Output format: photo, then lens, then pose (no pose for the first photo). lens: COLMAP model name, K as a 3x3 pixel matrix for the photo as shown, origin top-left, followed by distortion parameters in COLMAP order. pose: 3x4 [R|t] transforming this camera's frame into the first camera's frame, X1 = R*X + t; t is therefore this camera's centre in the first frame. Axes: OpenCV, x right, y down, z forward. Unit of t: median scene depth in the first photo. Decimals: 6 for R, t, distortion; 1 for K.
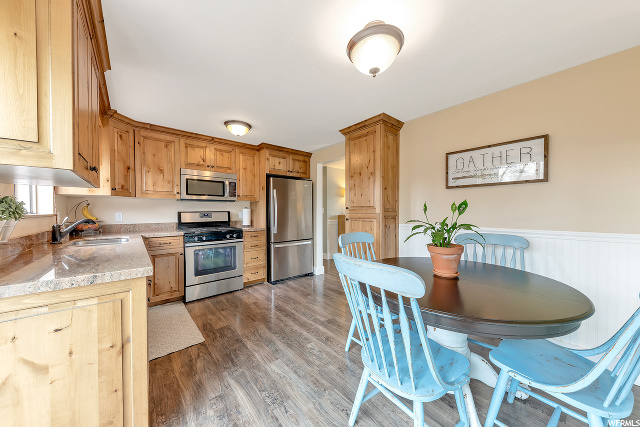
lens RADIAL K [[217.6, 0, 318.1], [0, 217.6, 214.8], [0, 0, 1]] dist [-0.000630, -0.000225]
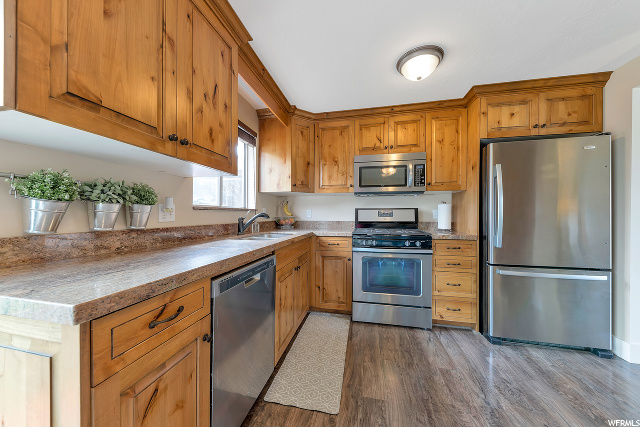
lens RADIAL K [[217.6, 0, 318.1], [0, 217.6, 214.8], [0, 0, 1]] dist [-0.000630, -0.000225]
pose [[0.606466, 0.008382, -0.795066, -0.045186], [-0.018683, 0.999819, -0.003711, 0.015983], [0.794890, 0.017105, 0.606512, 0.341964]]
